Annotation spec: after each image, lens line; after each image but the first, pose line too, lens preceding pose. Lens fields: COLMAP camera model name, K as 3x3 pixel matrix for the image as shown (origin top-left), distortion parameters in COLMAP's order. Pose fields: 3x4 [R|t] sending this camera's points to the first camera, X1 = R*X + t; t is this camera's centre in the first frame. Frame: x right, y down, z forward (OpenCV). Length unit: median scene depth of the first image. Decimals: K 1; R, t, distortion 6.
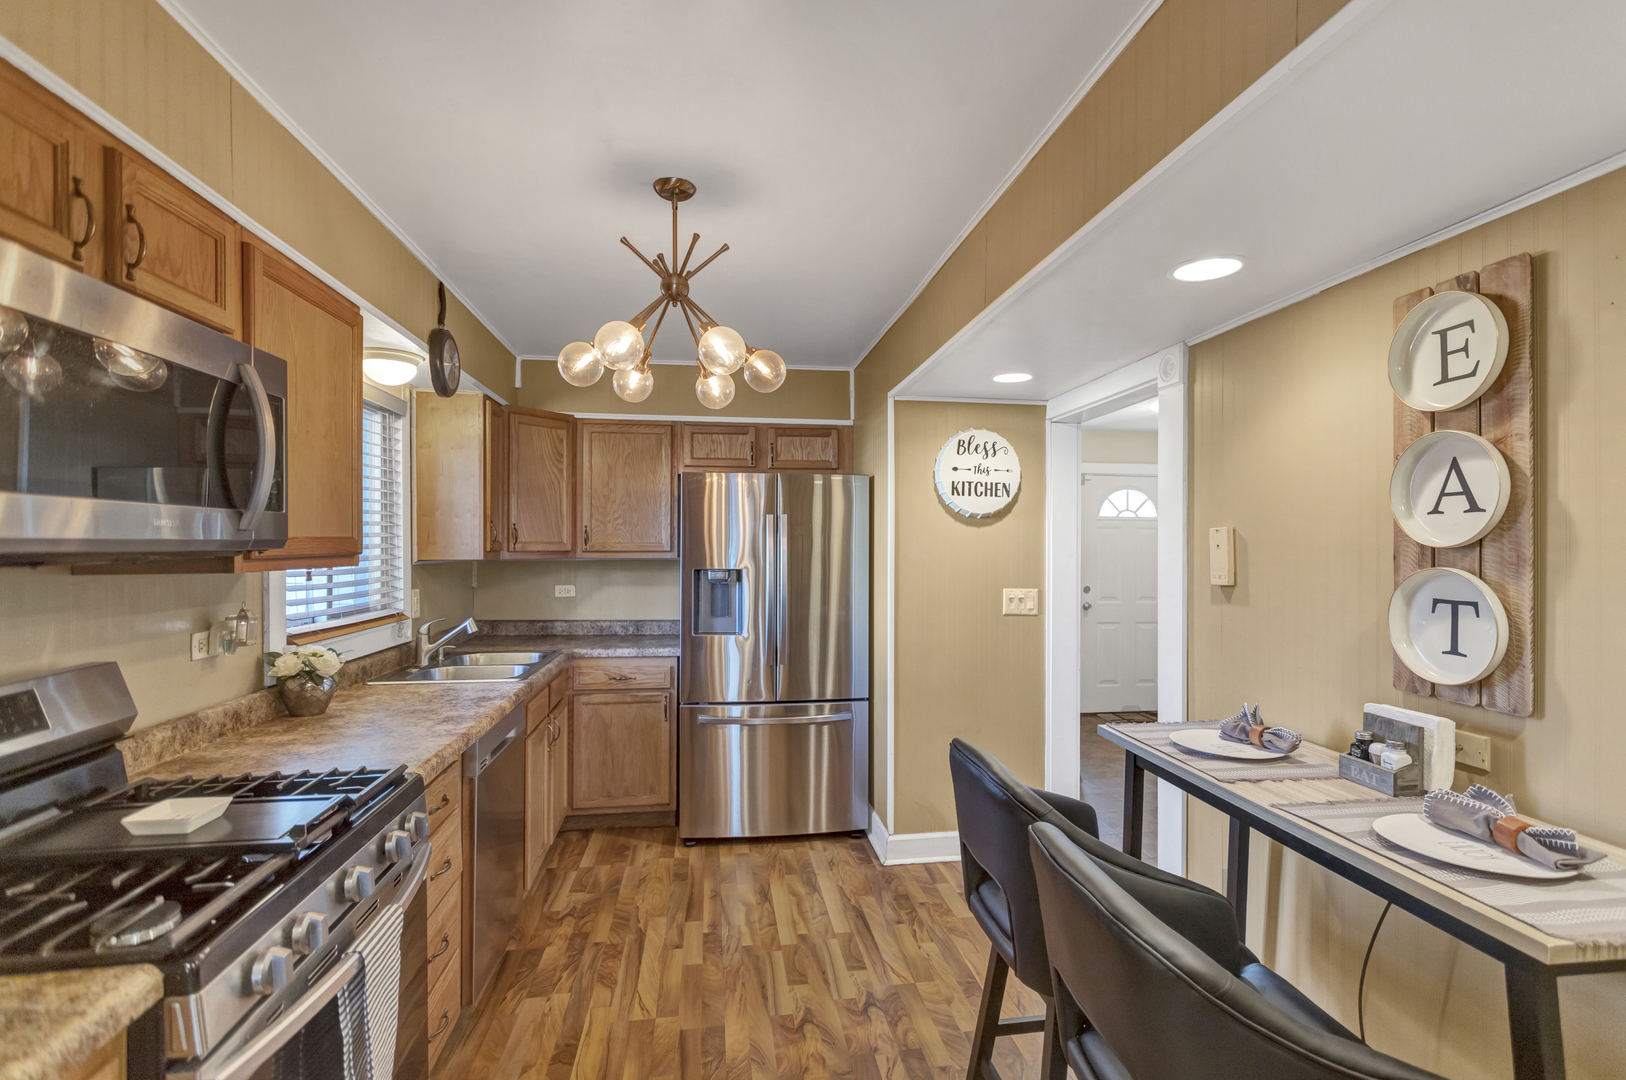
lens RADIAL K [[785.3, 0, 847.8], [0, 785.3, 545.9], [0, 0, 1]] dist [0.000705, 0.002365]
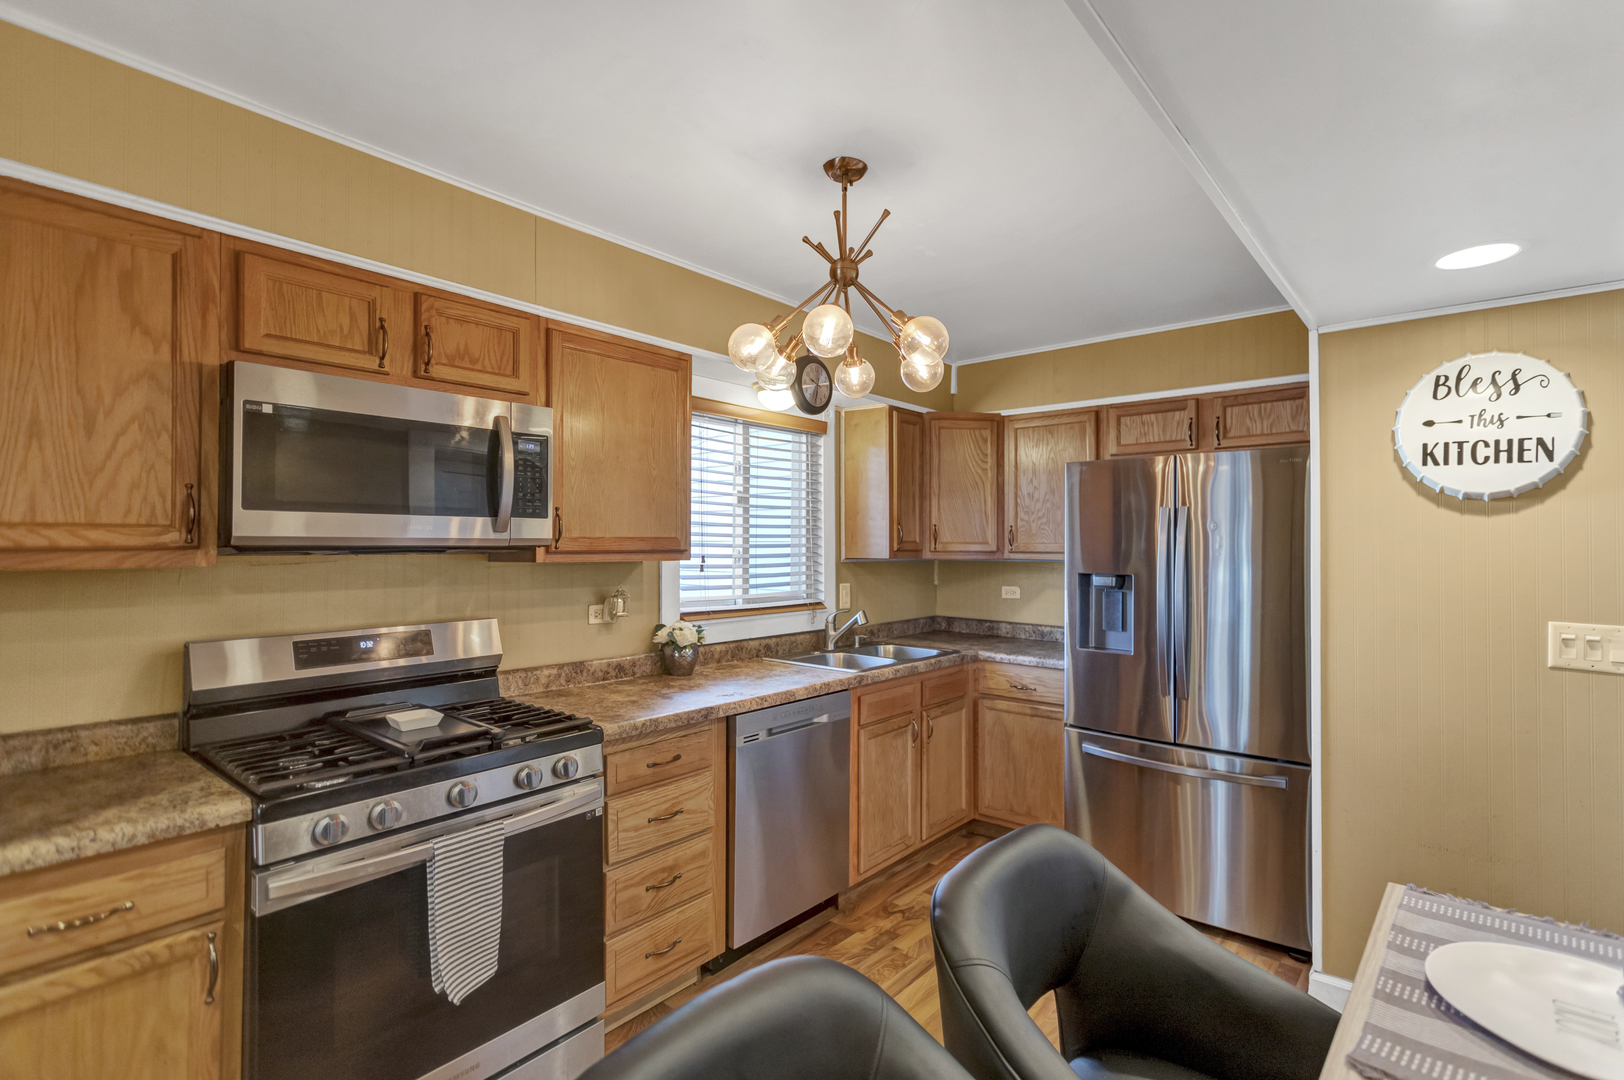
lens RADIAL K [[784.3, 0, 812.9], [0, 784.3, 537.1], [0, 0, 1]] dist [0.000705, 0.002365]
pose [[0.642612, -0.007114, -0.766159, 0.298035], [-0.004486, 0.999905, -0.013047, 0.002600], [0.766179, 0.011821, 0.642519, 0.225436]]
